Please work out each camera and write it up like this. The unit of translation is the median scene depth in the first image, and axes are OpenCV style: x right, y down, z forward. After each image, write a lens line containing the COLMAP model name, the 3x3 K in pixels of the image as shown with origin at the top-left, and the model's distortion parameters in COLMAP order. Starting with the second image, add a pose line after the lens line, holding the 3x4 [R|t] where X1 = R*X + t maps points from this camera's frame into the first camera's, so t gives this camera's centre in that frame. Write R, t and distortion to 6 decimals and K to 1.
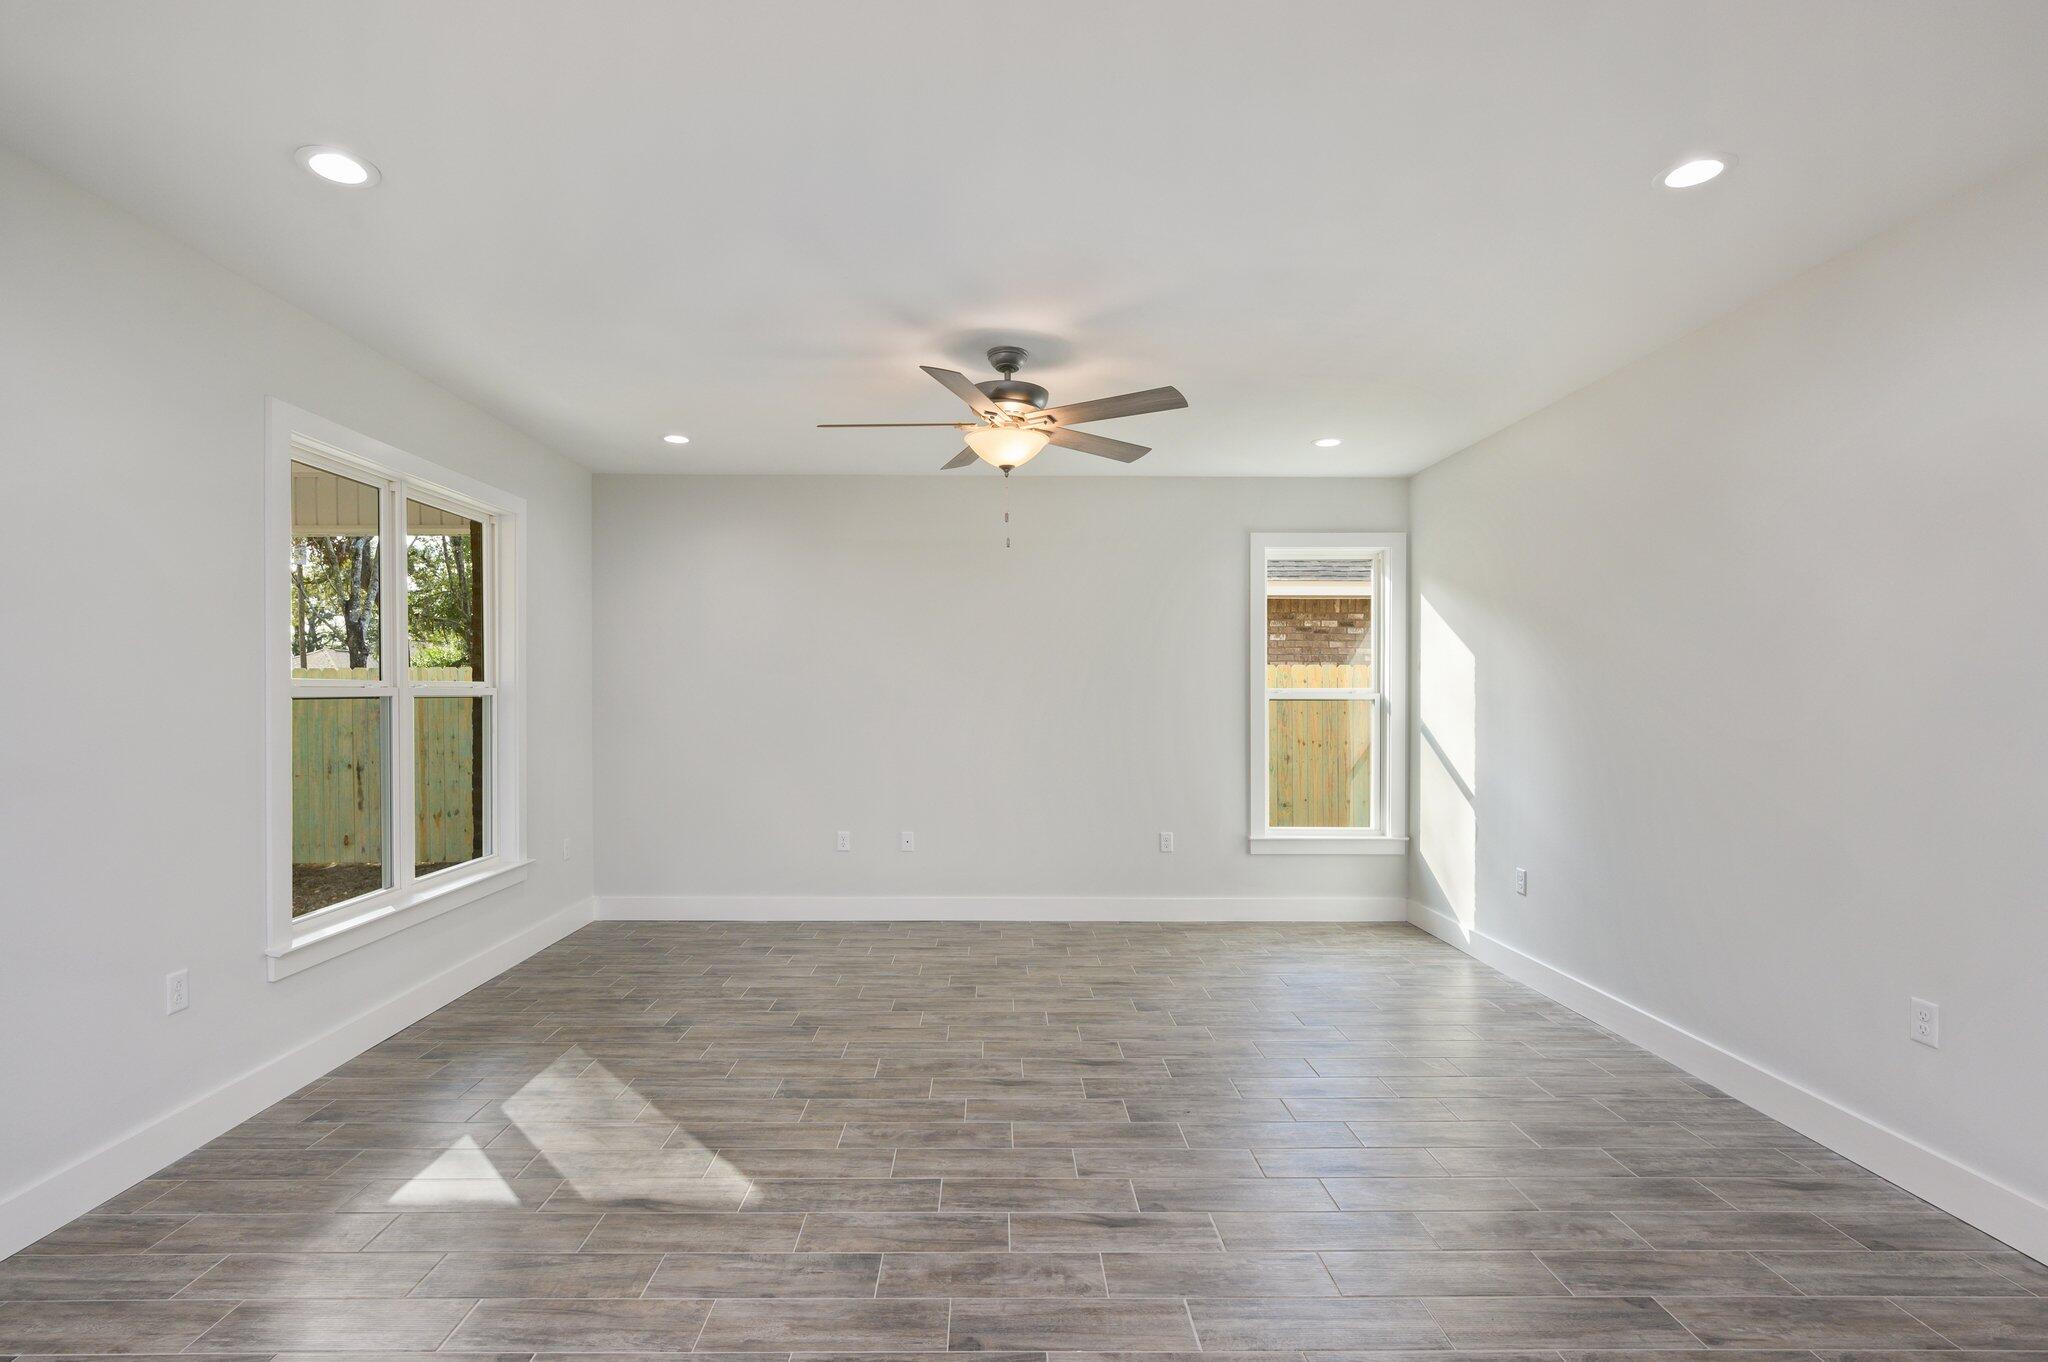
lens RADIAL K [[966.9, 0, 1013.3], [0, 966.9, 691.3], [0, 0, 1]] dist [-0.001183, 0.000017]
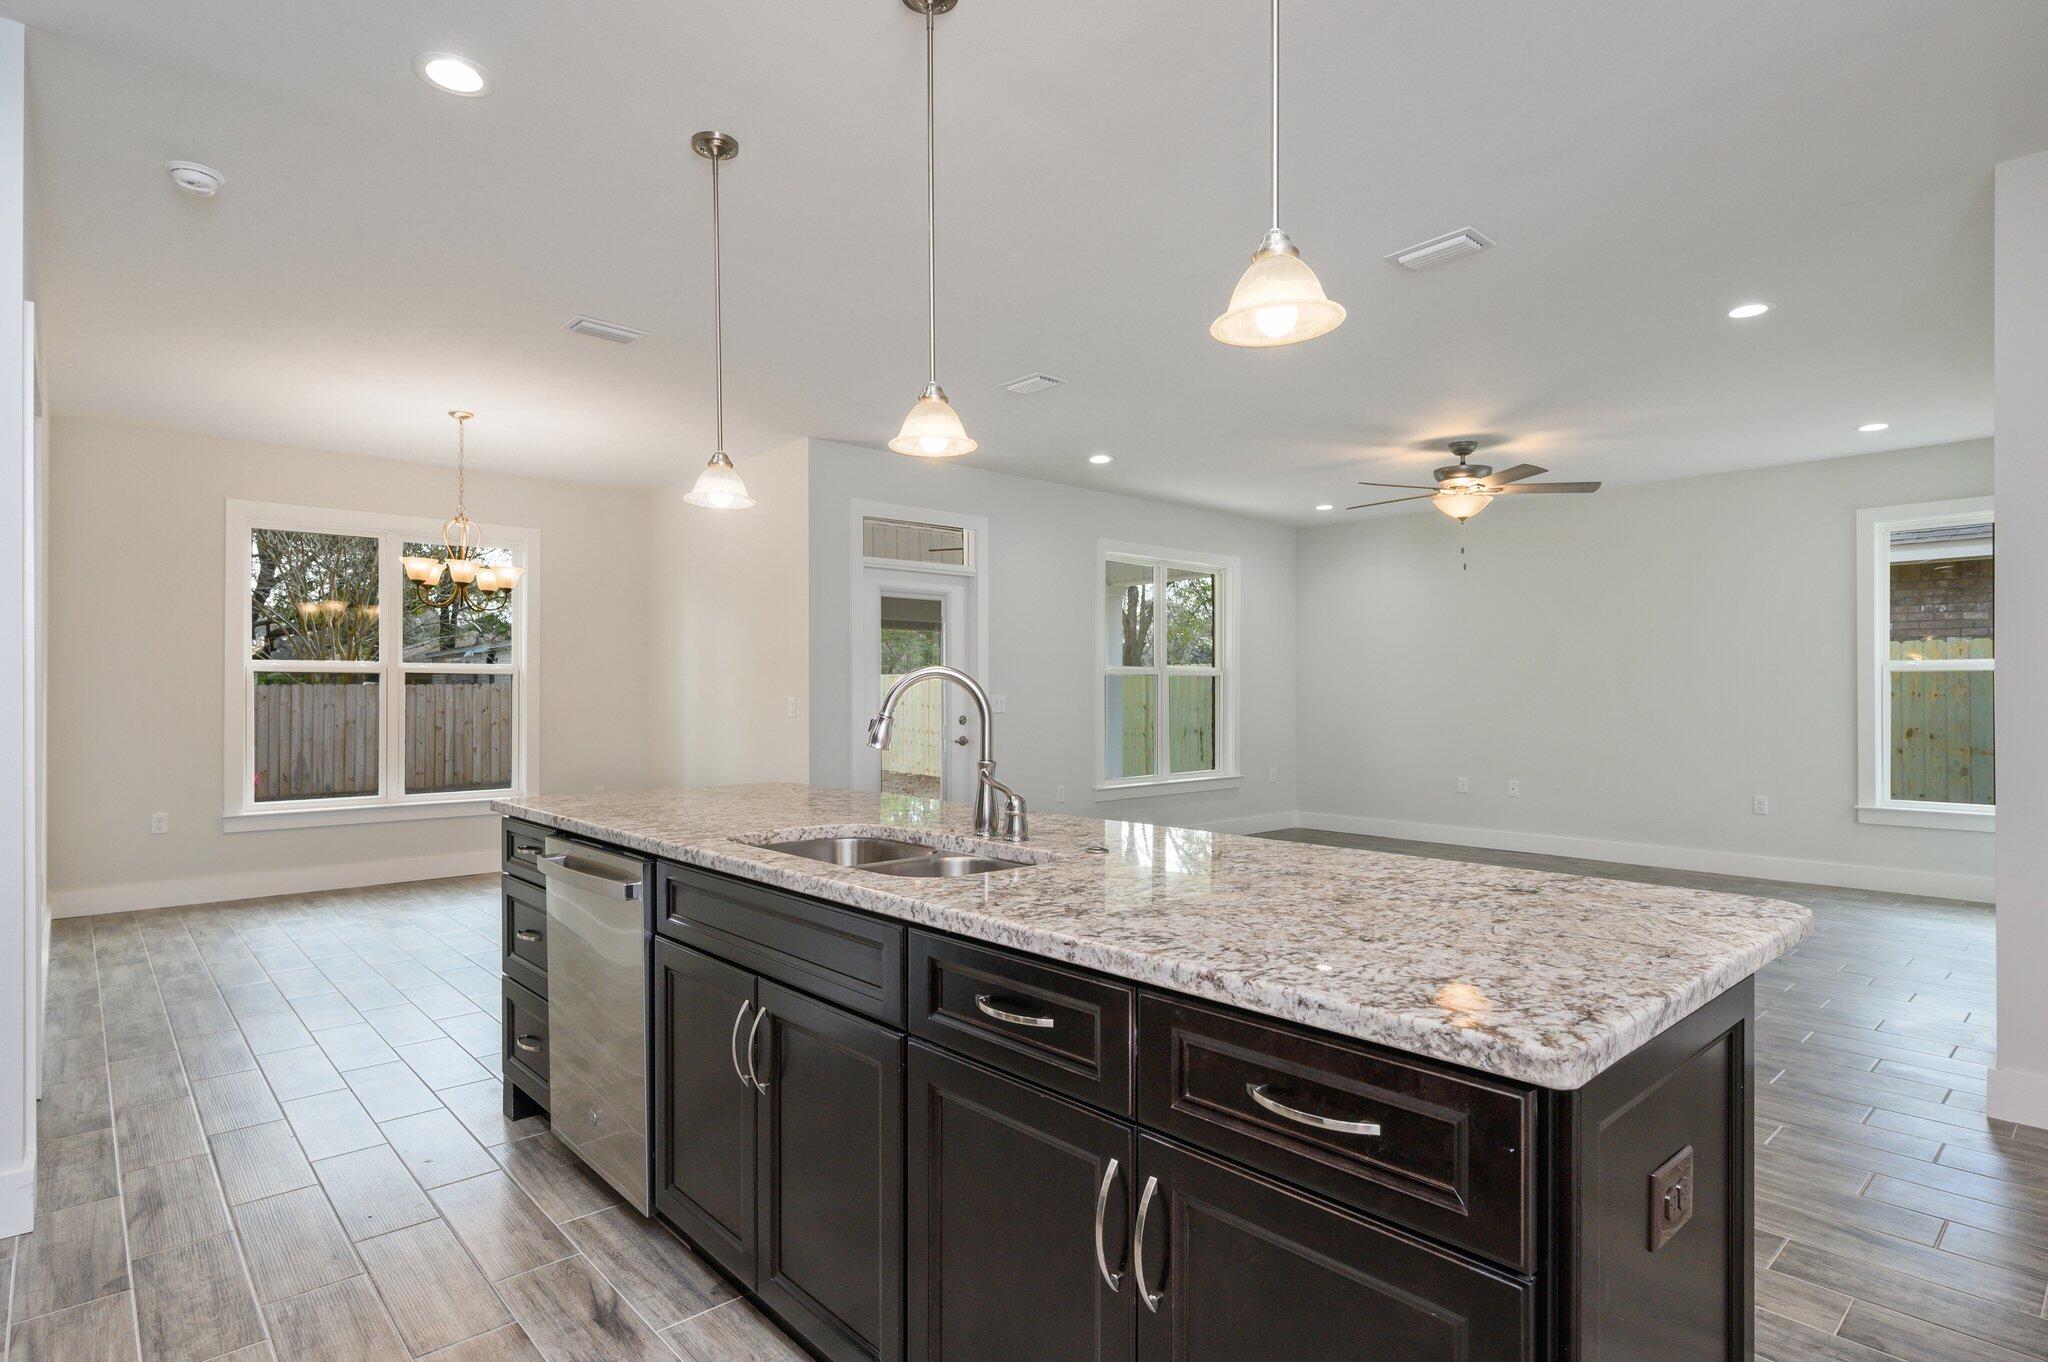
lens RADIAL K [[1060.5, 0, 1015.5], [0, 1060.5, 689.5], [0, 0, 1]] dist [0.016221, -0.015012]
pose [[0.665328, -0.004905, -0.746535, 0.739713], [0.002589, 0.999988, -0.004263, 0.043687], [0.746547, 0.000903, 0.665332, -0.618995]]
